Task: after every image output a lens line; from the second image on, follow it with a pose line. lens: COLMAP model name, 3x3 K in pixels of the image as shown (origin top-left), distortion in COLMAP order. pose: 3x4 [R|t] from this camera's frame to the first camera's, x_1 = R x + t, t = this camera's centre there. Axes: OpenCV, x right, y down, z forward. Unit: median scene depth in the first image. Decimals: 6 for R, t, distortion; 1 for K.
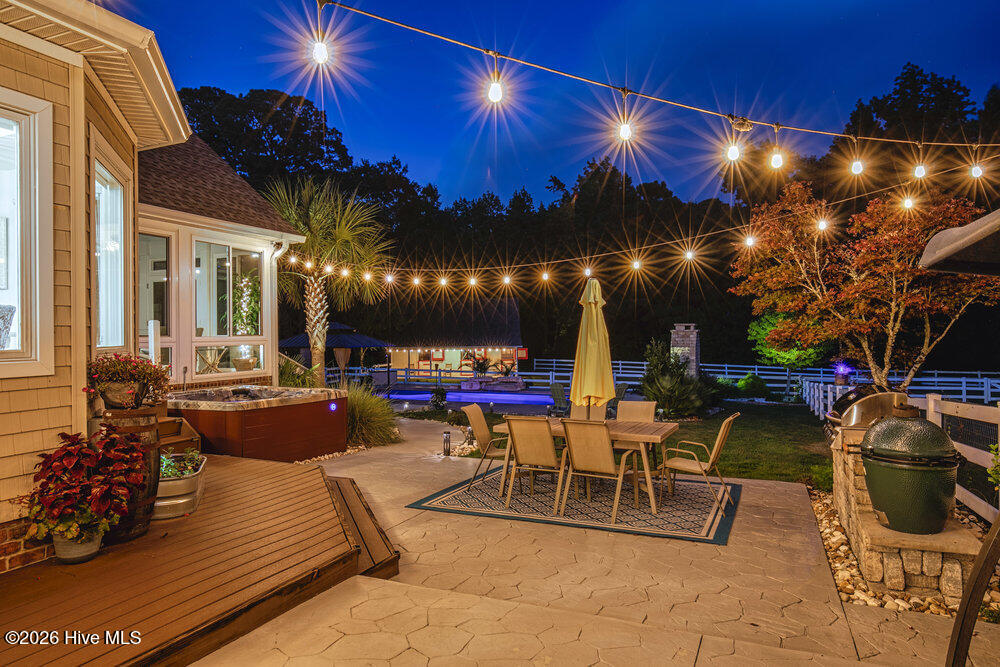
lens RADIAL K [[624.8, 0, 502.5], [0, 624.8, 333.6], [0, 0, 1]] dist [0.000664, -0.000578]
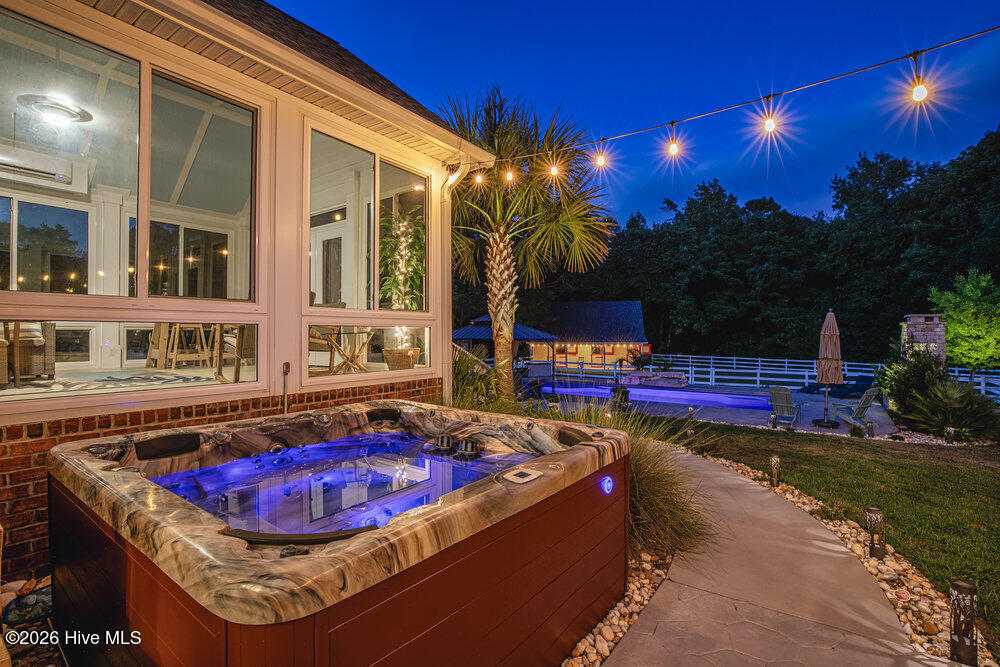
lens RADIAL K [[465.8, 0, 498.3], [0, 465.8, 332.9], [0, 0, 1]] dist [0.002400, 0.000128]
pose [[0.974633, 0.007379, -0.223689, -0.209444], [-0.007684, 0.999970, -0.000494, 0.022960], [0.223679, 0.002200, 0.974660, 0.556074]]
